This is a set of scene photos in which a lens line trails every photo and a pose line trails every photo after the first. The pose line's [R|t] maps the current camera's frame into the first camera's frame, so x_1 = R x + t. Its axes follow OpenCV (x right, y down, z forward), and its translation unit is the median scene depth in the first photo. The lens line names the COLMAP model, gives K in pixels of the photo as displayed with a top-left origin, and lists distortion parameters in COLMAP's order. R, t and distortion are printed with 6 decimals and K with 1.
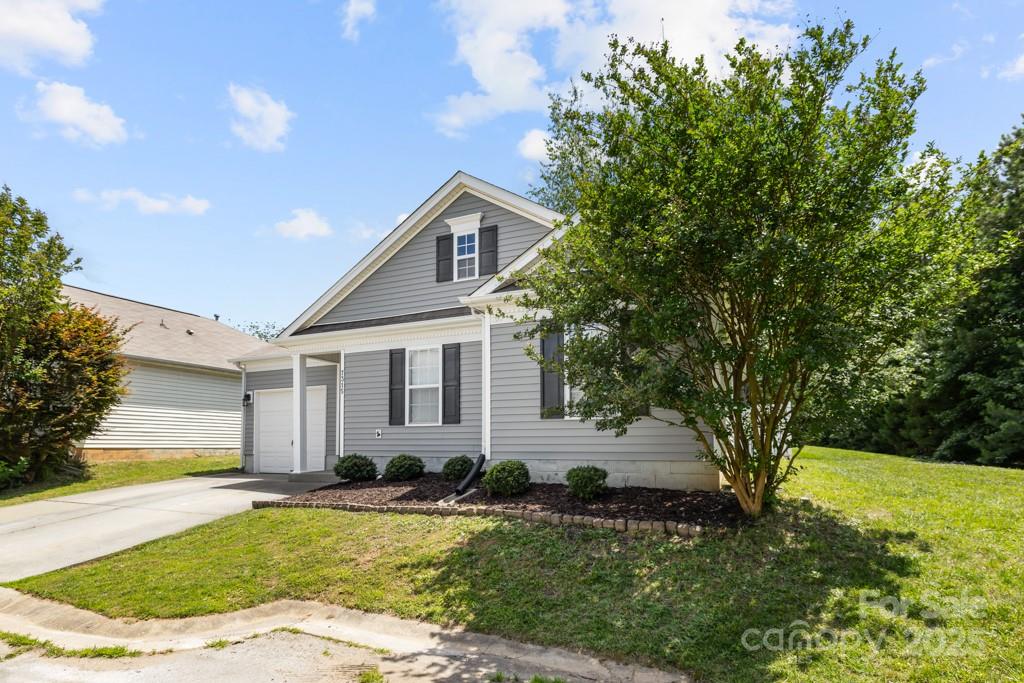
lens RADIAL K [[549.7, 0, 513.3], [0, 549.7, 410.3], [0, 0, 1]] dist [-0.000386, 0.000261]
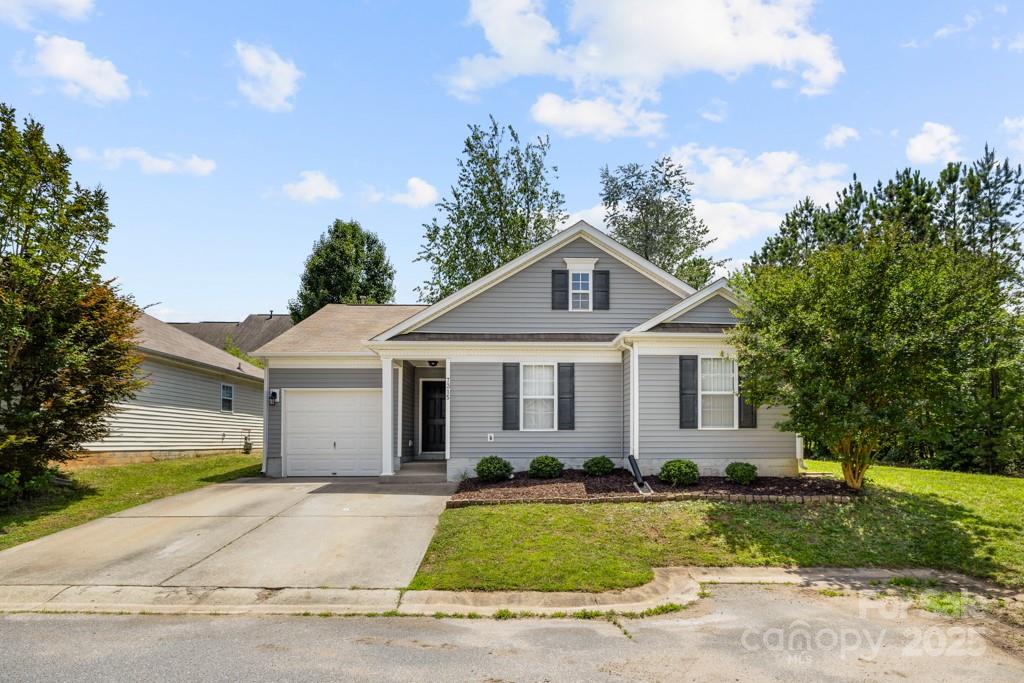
lens RADIAL K [[494.0, 0, 603.4], [0, 494.0, 423.3], [0, 0, 1]] dist [-0.003497, -0.000209]
pose [[0.879607, 0.017645, 0.475374, -0.554677], [-0.028997, 0.999442, 0.016559, -0.009606], [-0.474817, -0.028350, 0.879628, 0.012340]]
